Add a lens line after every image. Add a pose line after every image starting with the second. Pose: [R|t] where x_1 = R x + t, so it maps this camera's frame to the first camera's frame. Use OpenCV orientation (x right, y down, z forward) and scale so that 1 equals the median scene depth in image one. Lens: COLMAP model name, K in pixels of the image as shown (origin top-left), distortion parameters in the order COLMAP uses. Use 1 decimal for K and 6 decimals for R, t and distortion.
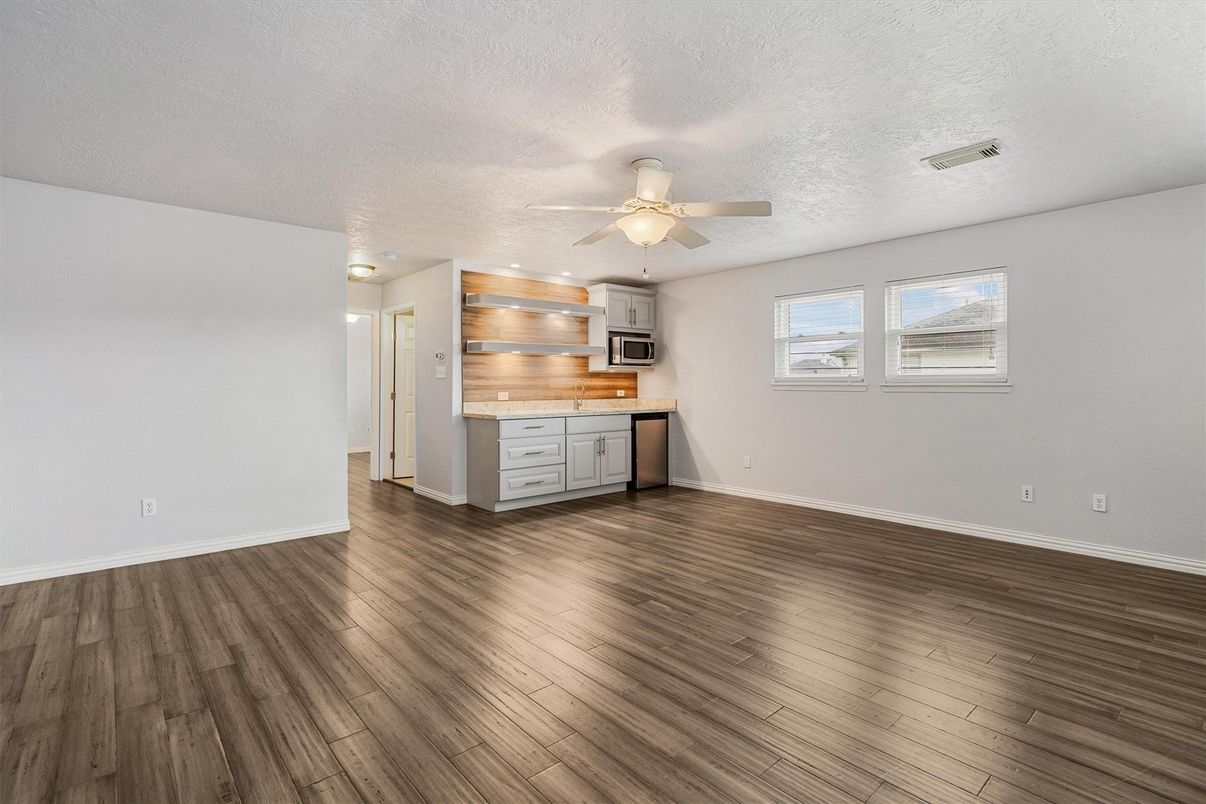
lens RADIAL K [[582.8, 0, 600.0], [0, 582.8, 381.7], [0, 0, 1]] dist [-0.000510, -0.000013]
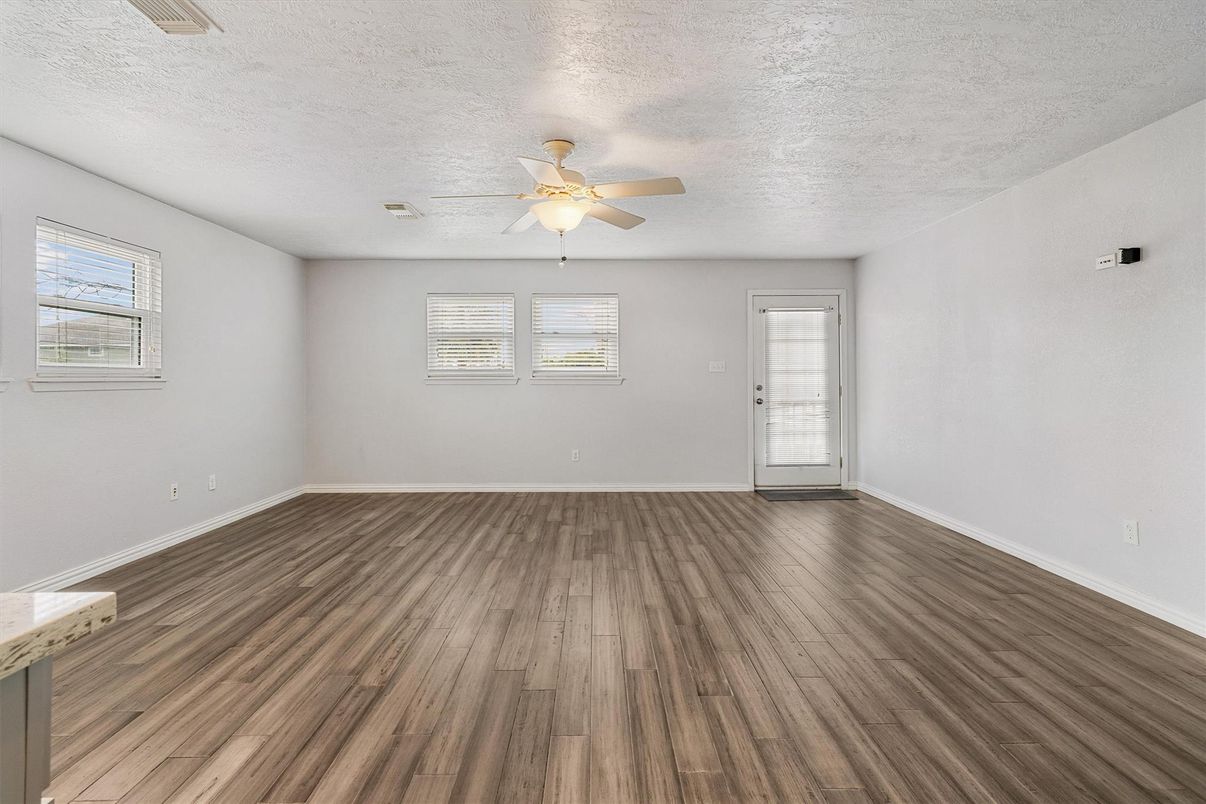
lens RADIAL K [[582.8, 0, 600.0], [0, 582.8, 381.7], [0, 0, 1]] dist [-0.000510, -0.000013]
pose [[-0.764831, 0.002099, 0.644227, -0.645736], [-0.002304, 0.999979, -0.005993, 0.017275], [-0.644226, -0.006068, -0.764811, 1.880082]]
